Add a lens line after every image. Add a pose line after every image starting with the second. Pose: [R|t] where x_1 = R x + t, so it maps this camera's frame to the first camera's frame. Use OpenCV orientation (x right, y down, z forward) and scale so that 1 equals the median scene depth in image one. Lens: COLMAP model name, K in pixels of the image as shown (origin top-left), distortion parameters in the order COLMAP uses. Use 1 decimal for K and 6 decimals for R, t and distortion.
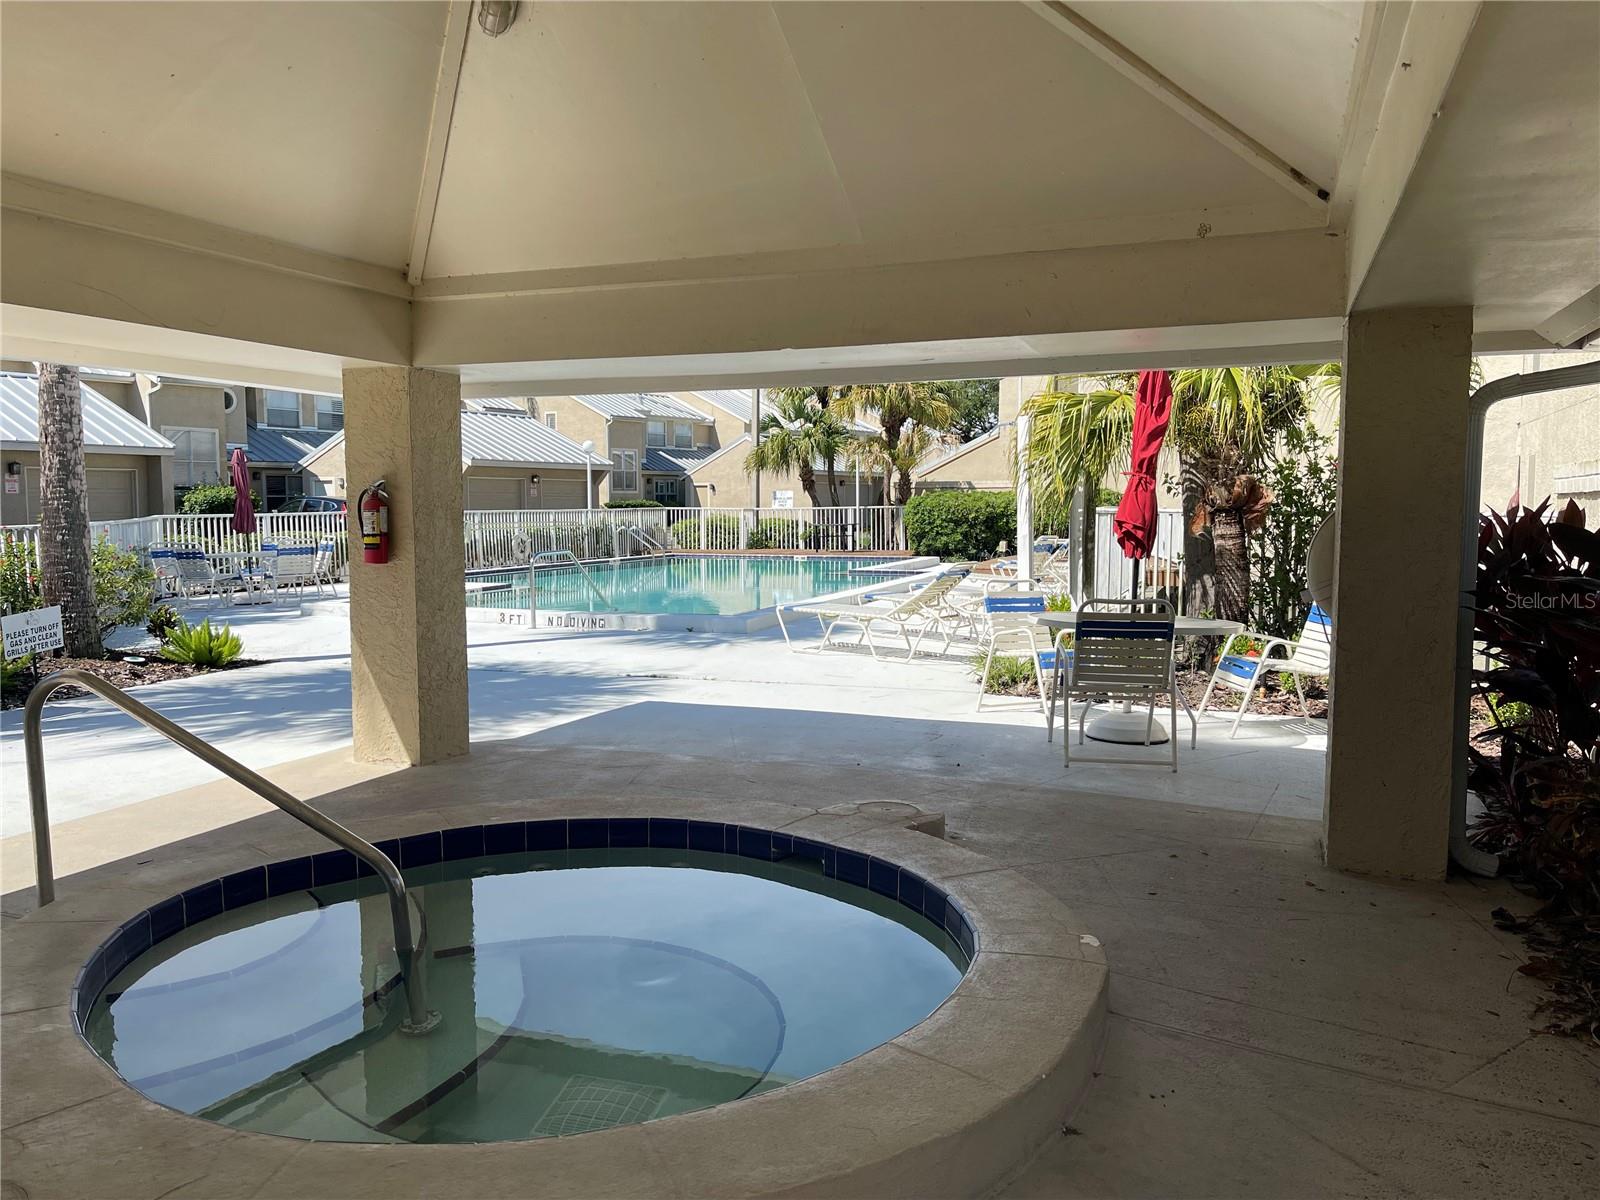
lens RADIAL K [[1200.0, 0, 789.4], [0, 1200.0, 599.5], [0, 0, 1]] dist [0.078325, -0.116294]
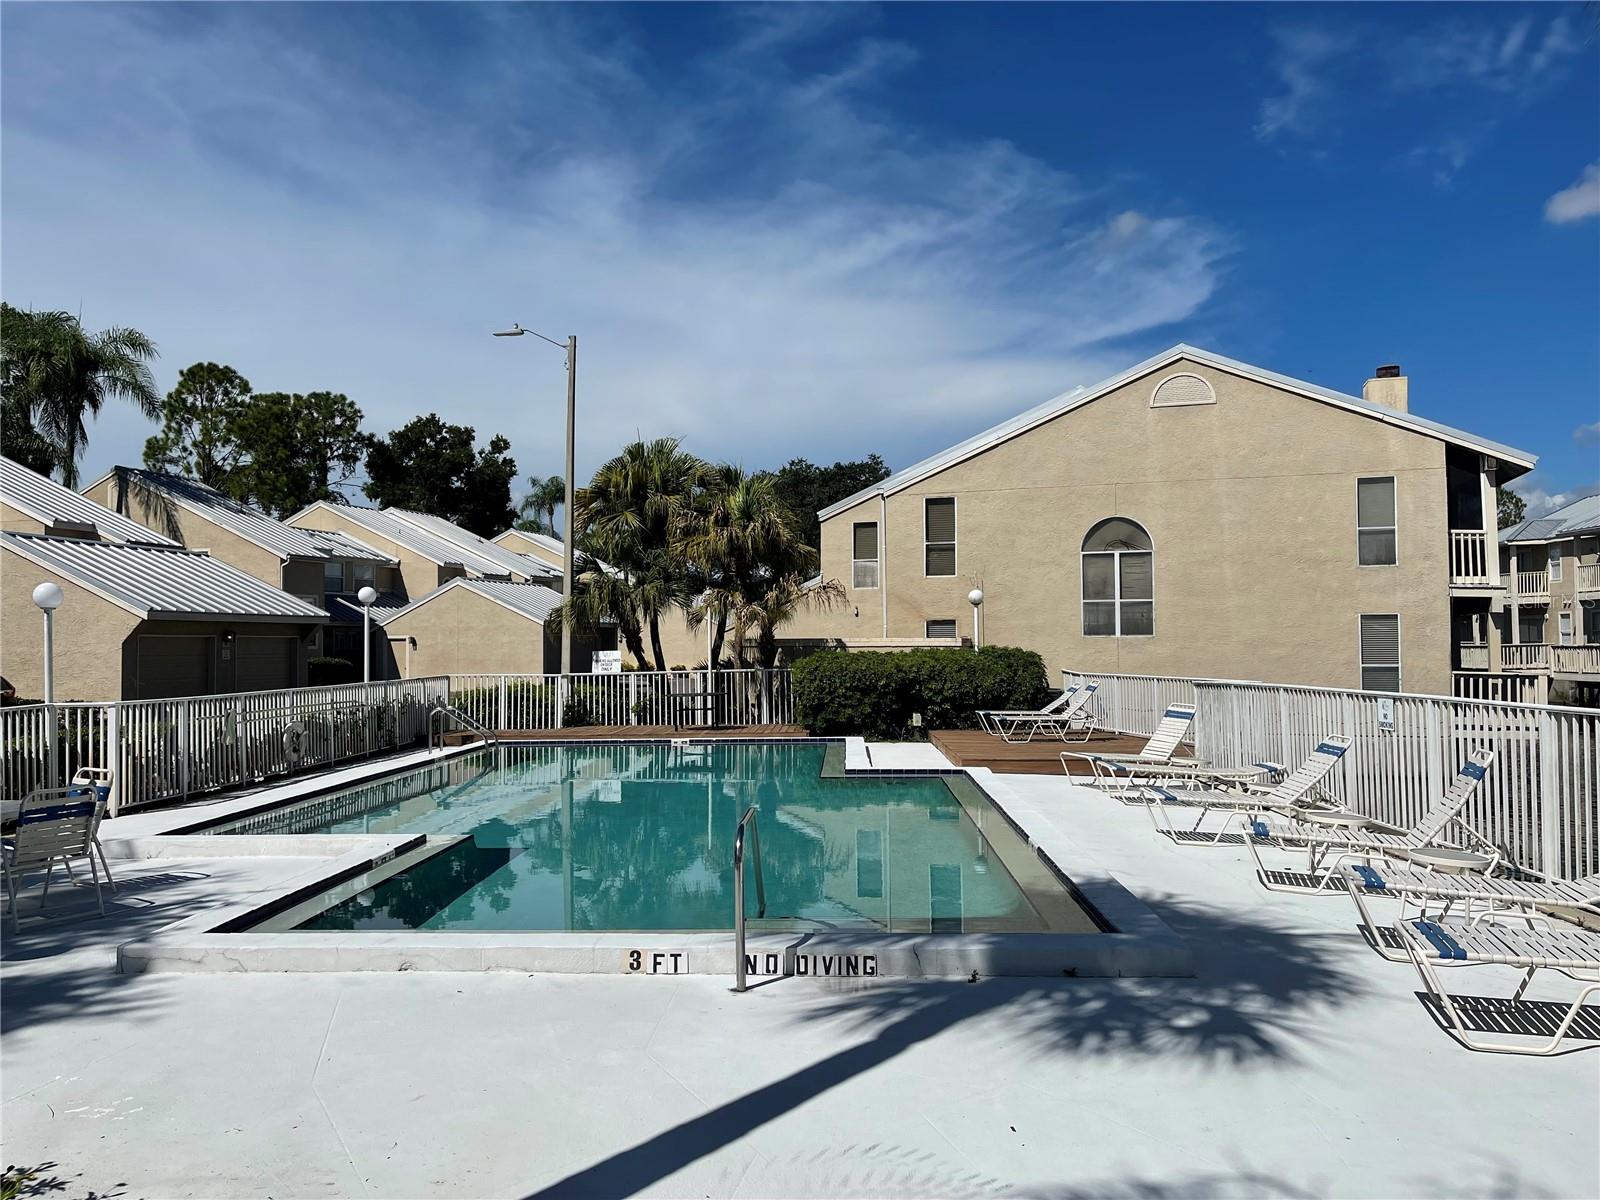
lens RADIAL K [[1200.0, 0, 789.4], [0, 1200.0, 599.5], [0, 0, 1]] dist [0.078325, -0.116294]
pose [[0.949348, 0.004949, 0.314187, -0.140916], [0.032846, 0.992835, -0.114889, -0.029854], [-0.312505, 0.119389, 0.942384, 0.217490]]
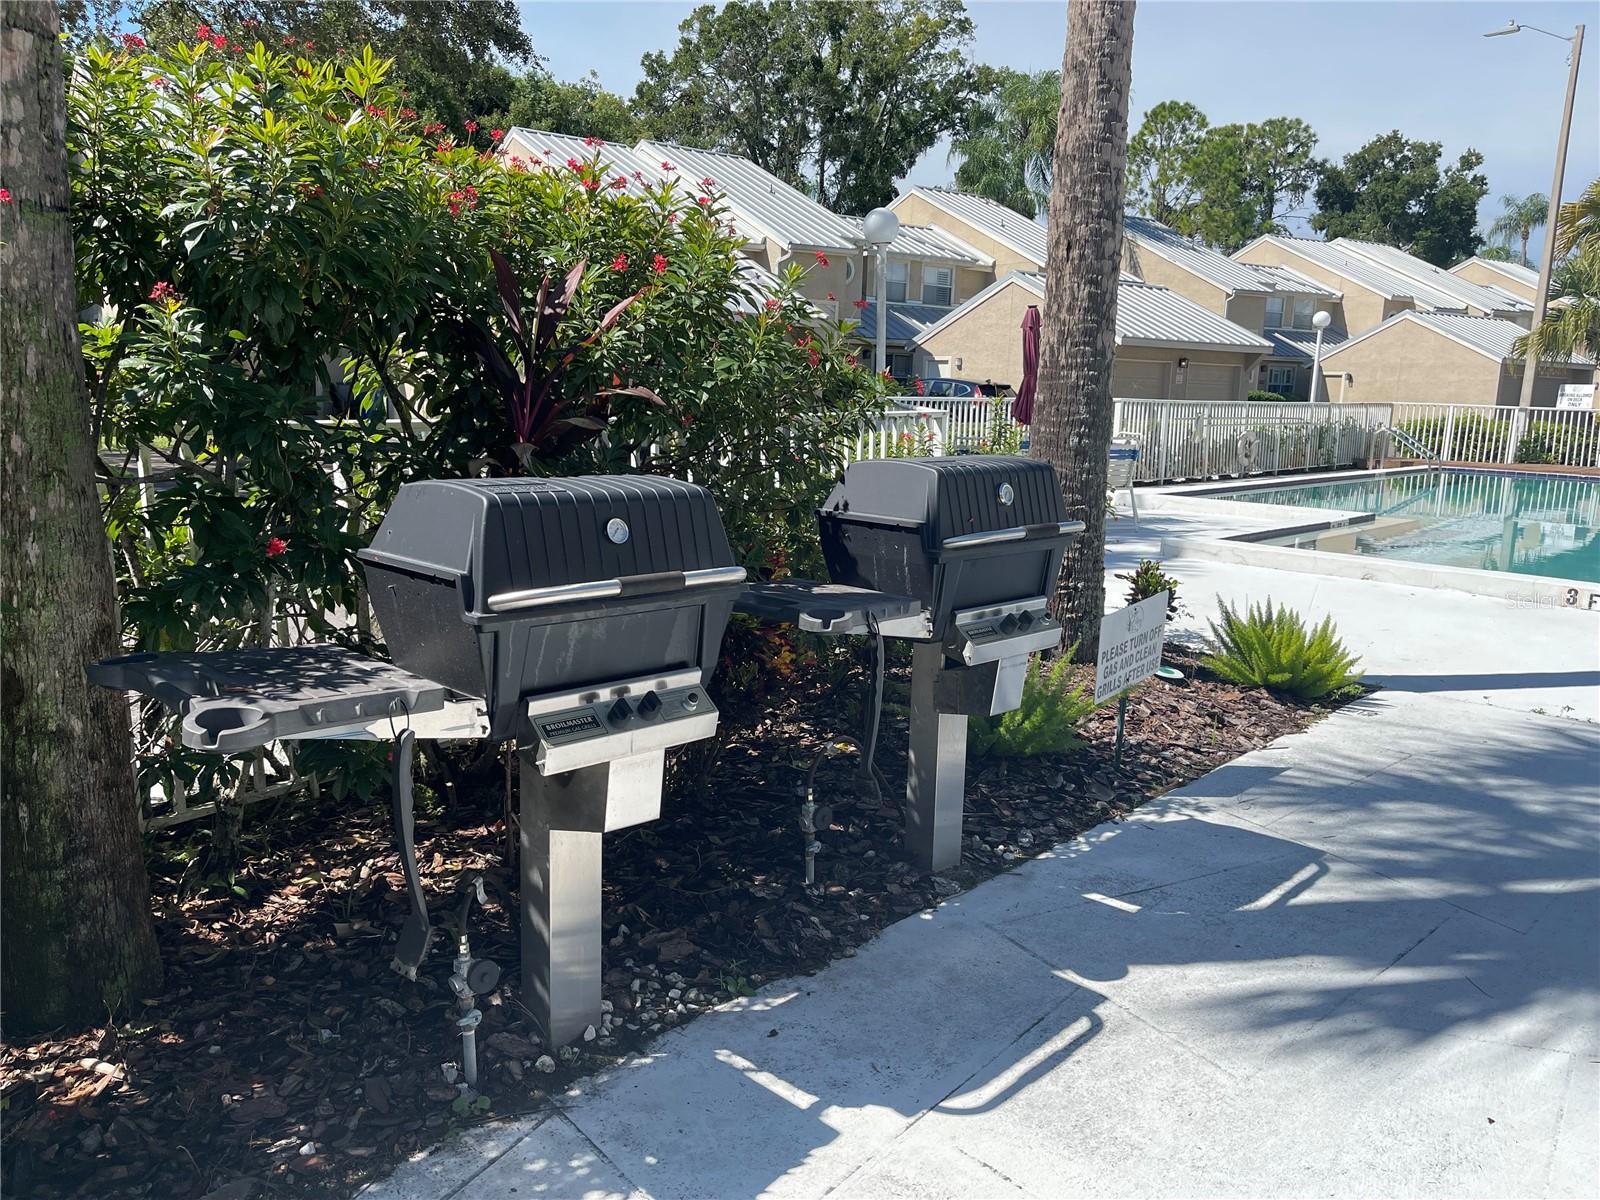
lens RADIAL K [[1200.0, 0, 789.4], [0, 1200.0, 599.5], [0, 0, 1]] dist [0.078325, -0.116294]
pose [[0.920231, 0.097946, -0.378923, -0.153684], [-0.062919, 0.992609, 0.103772, -0.008695], [0.386286, -0.071652, 0.919592, 0.138197]]
